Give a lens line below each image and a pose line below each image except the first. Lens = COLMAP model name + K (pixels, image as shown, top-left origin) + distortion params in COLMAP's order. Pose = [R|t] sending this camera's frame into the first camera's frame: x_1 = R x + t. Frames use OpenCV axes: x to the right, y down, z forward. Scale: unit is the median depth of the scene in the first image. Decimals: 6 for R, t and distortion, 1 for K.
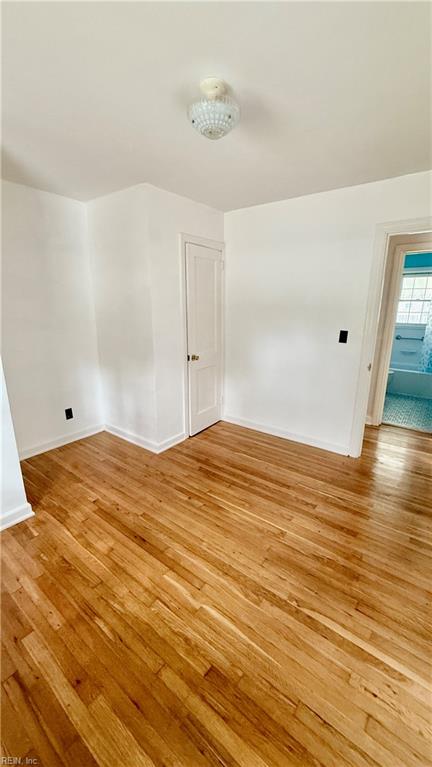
lens RADIAL K [[307.3, 0, 218.0], [0, 307.3, 381.6], [0, 0, 1]] dist [0.000858, 0.000099]
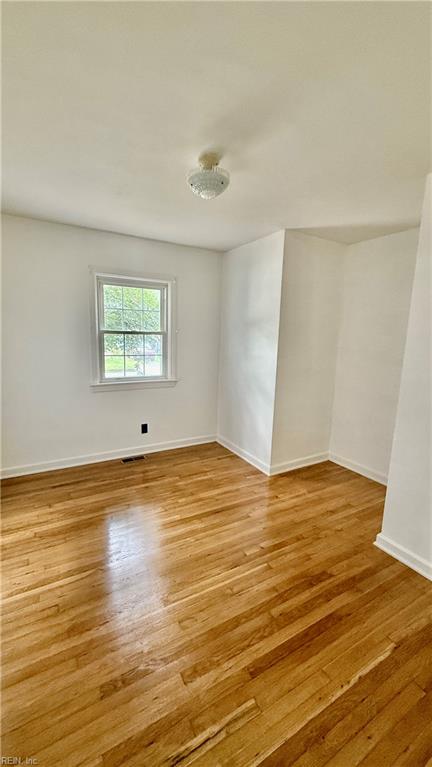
lens RADIAL K [[307.3, 0, 218.0], [0, 307.3, 381.6], [0, 0, 1]] dist [0.000858, 0.000099]
pose [[-0.378578, 0.134770, -0.915705, 0.709621], [-0.262832, 0.932961, 0.245972, -0.260761], [0.887467, 0.333796, -0.317777, 1.001259]]
